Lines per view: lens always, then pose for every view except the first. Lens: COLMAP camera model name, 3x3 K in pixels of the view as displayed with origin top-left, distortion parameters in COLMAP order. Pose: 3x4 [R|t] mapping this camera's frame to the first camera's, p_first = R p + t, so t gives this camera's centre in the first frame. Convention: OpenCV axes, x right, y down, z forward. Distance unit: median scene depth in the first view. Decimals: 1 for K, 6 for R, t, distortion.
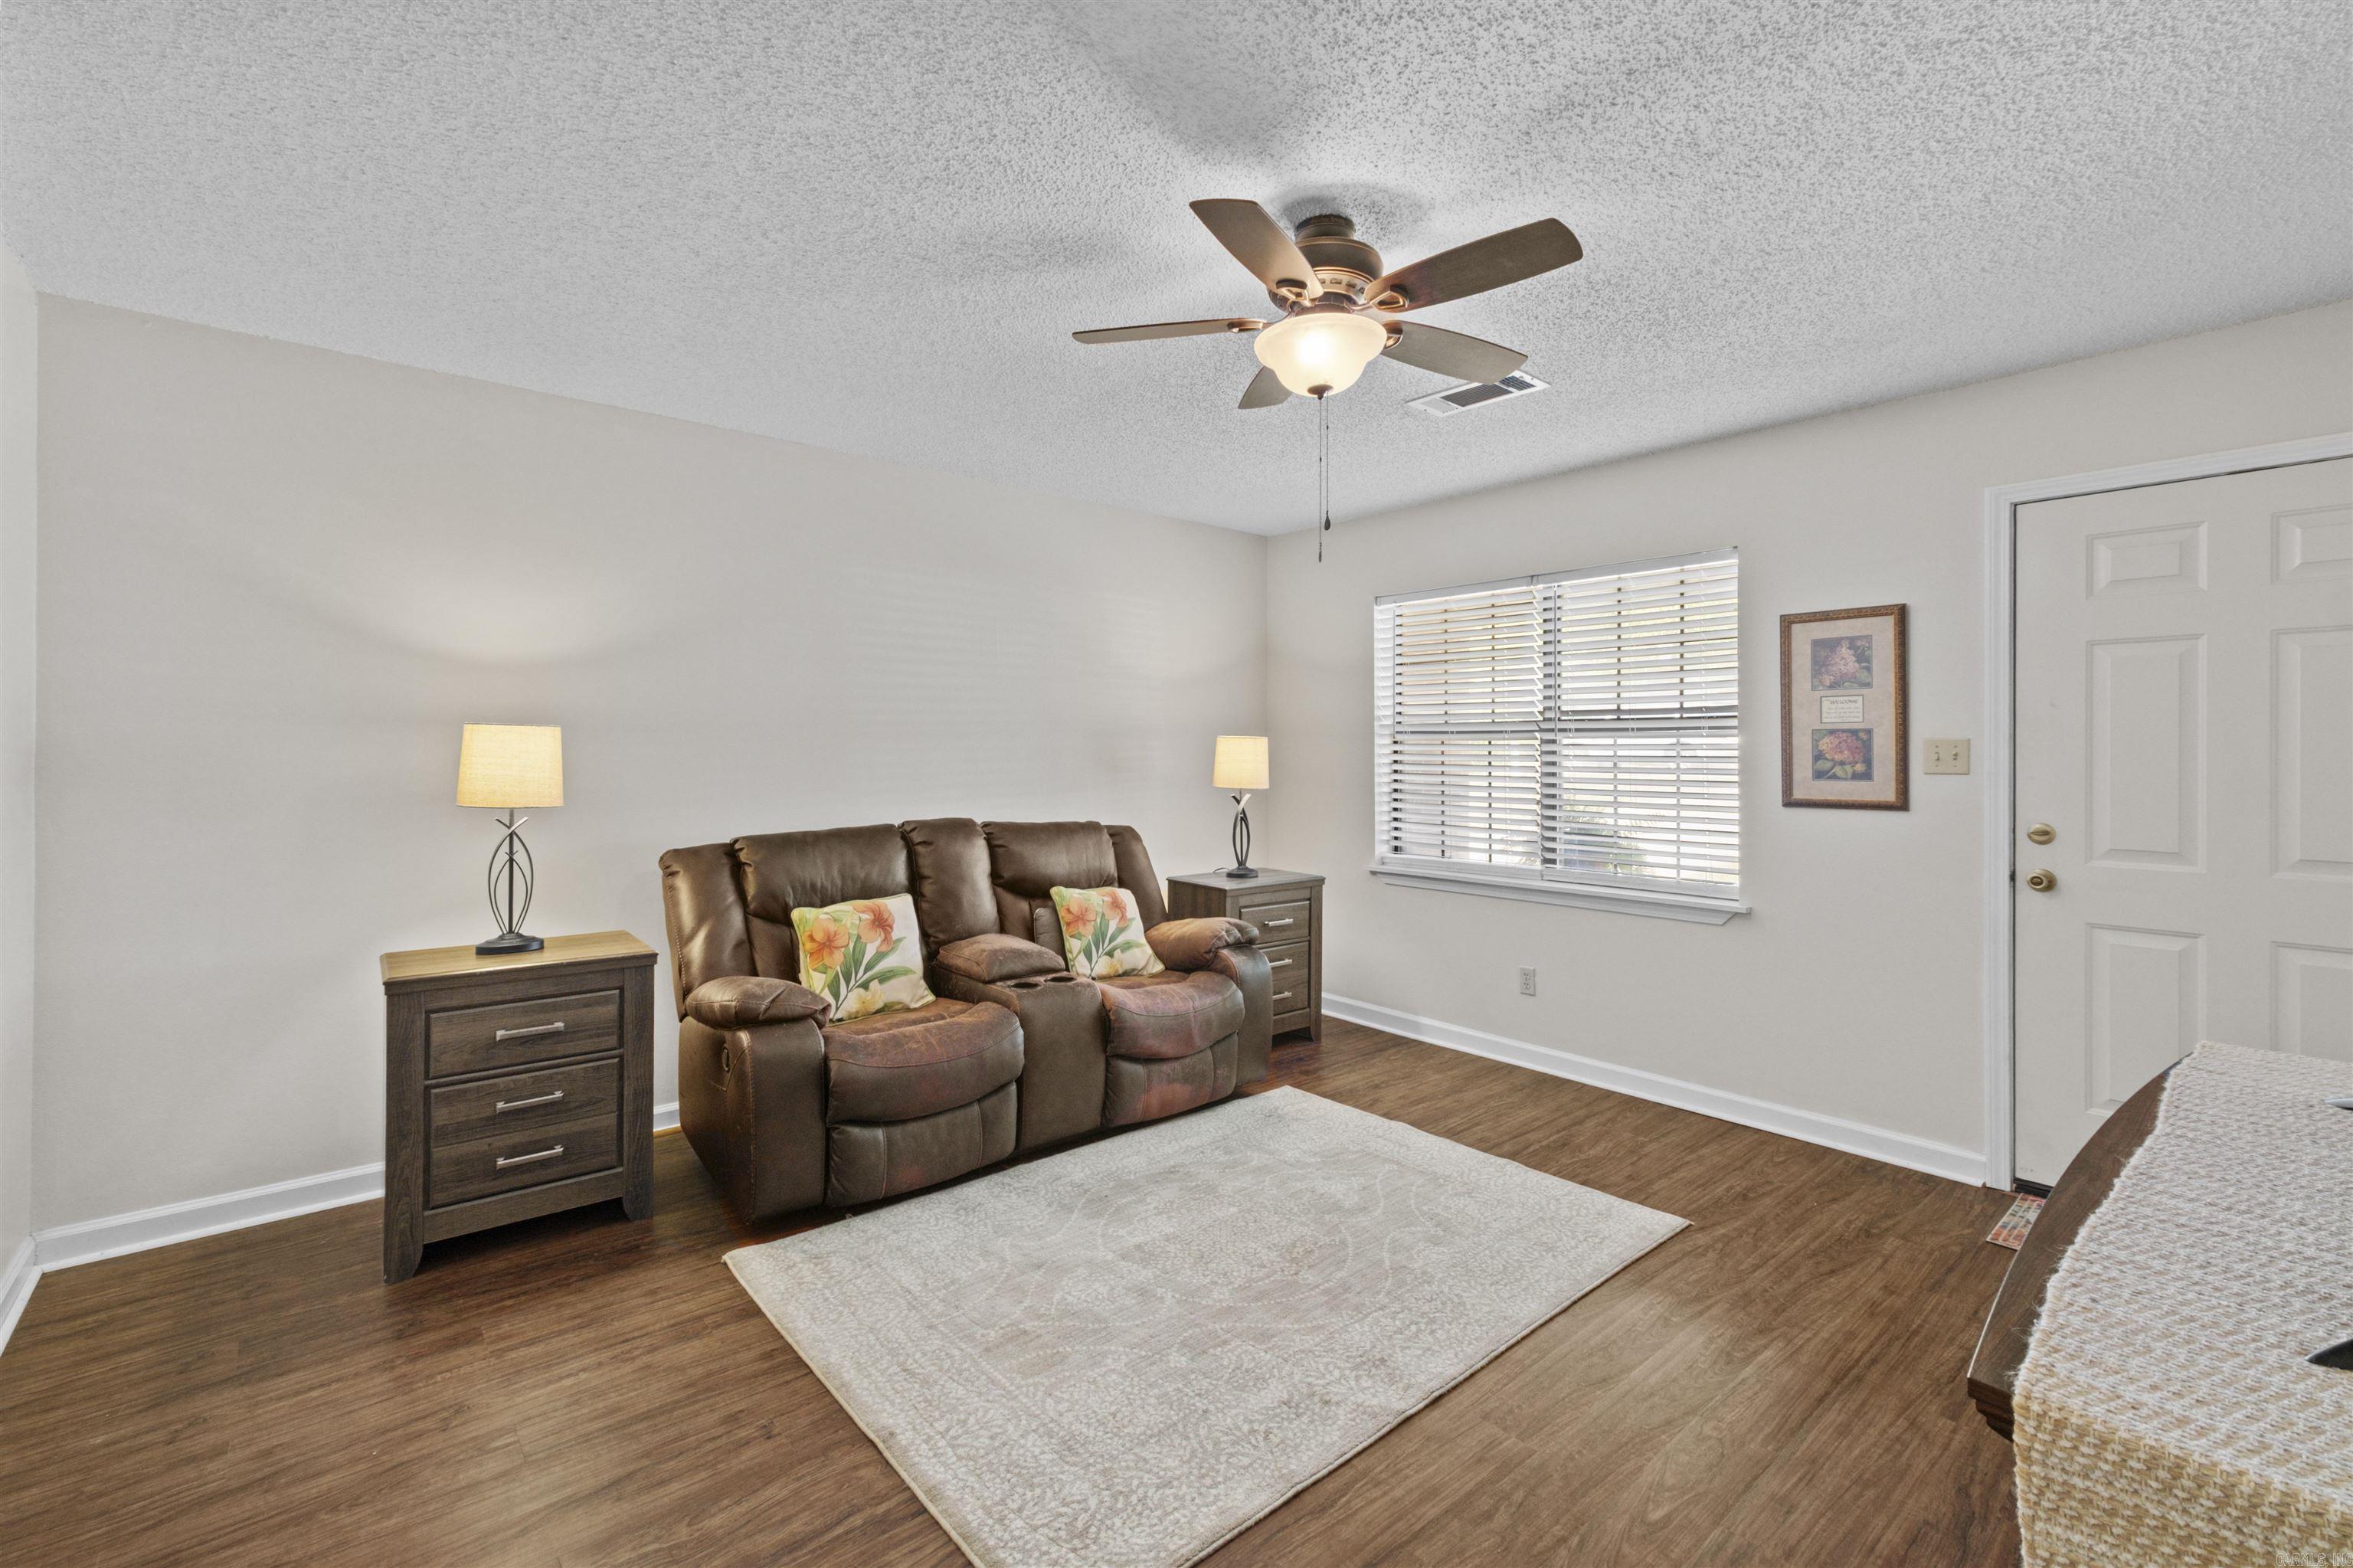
lens RADIAL K [[1022.9, 0, 1145.5], [0, 1022.9, 768.9], [0, 0, 1]] dist [0.005619, 0.000666]
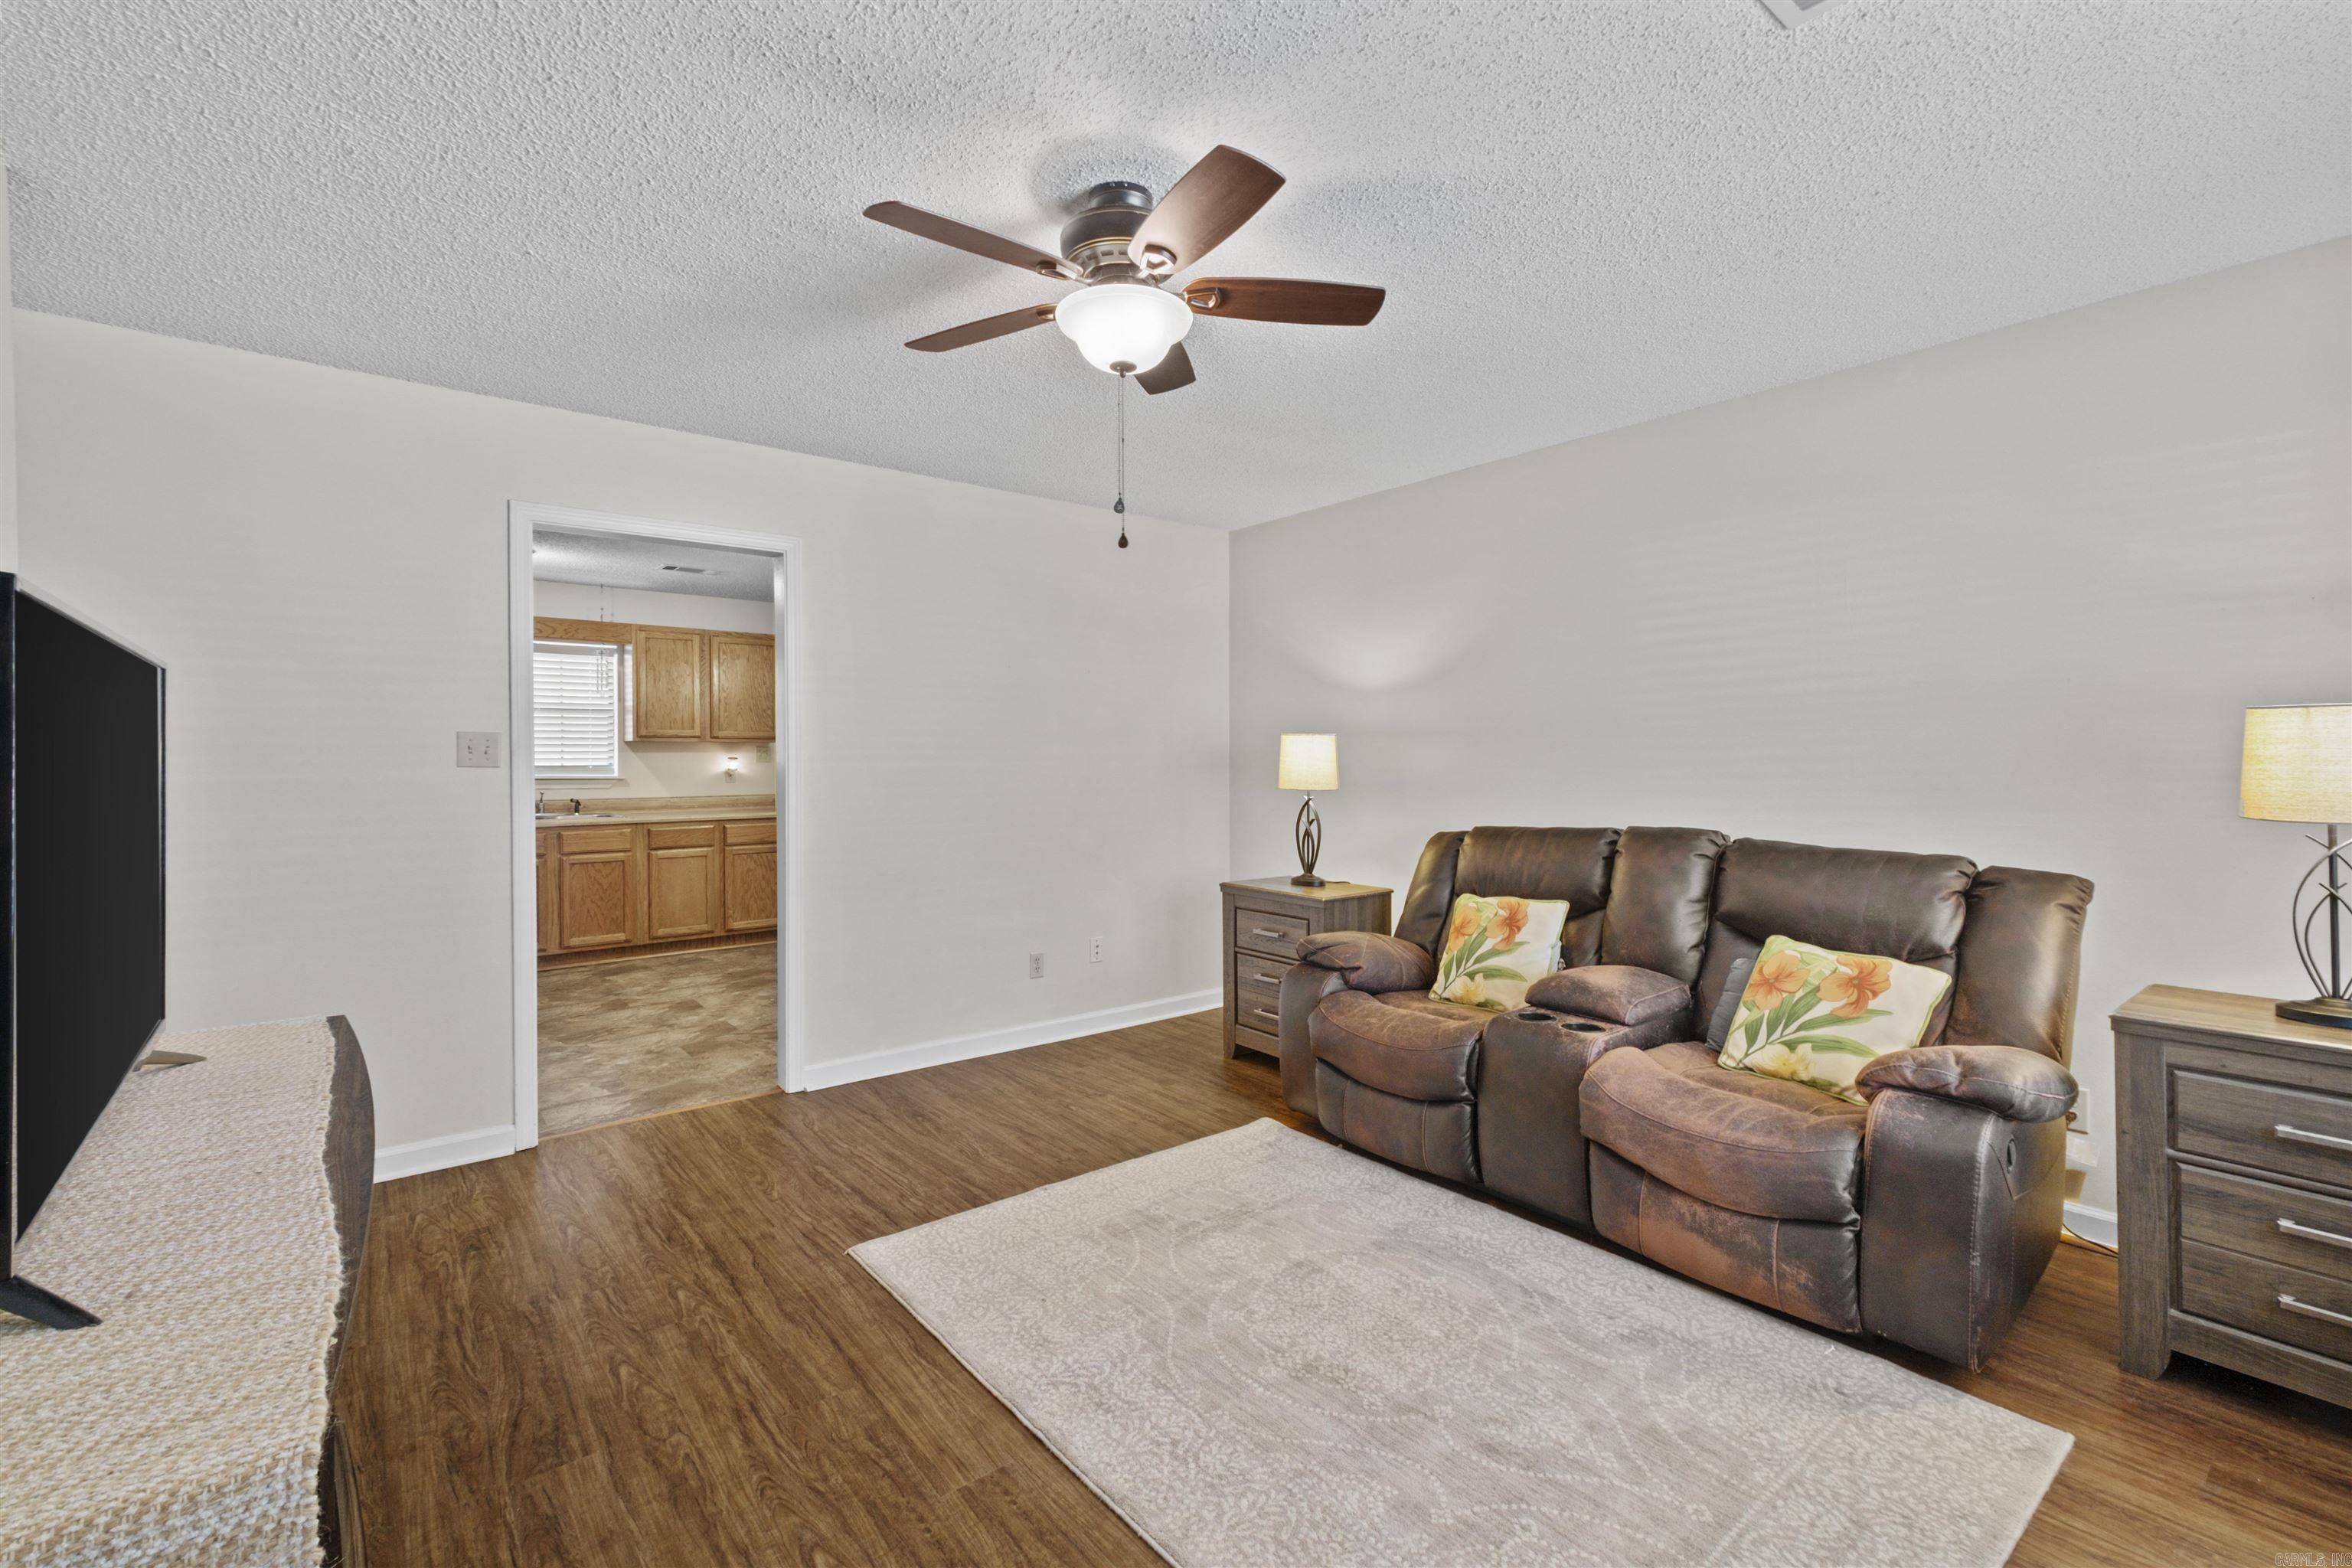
lens RADIAL K [[1022.4, 0, 1175.4], [0, 1022.4, 746.1], [0, 0, 1]] dist [0.005619, 0.000666]
pose [[-0.015562, -0.016594, -0.999741, 0.769631], [-0.016118, 0.999737, -0.016343, 0.001516], [0.999749, 0.015859, -0.015826, 0.713167]]
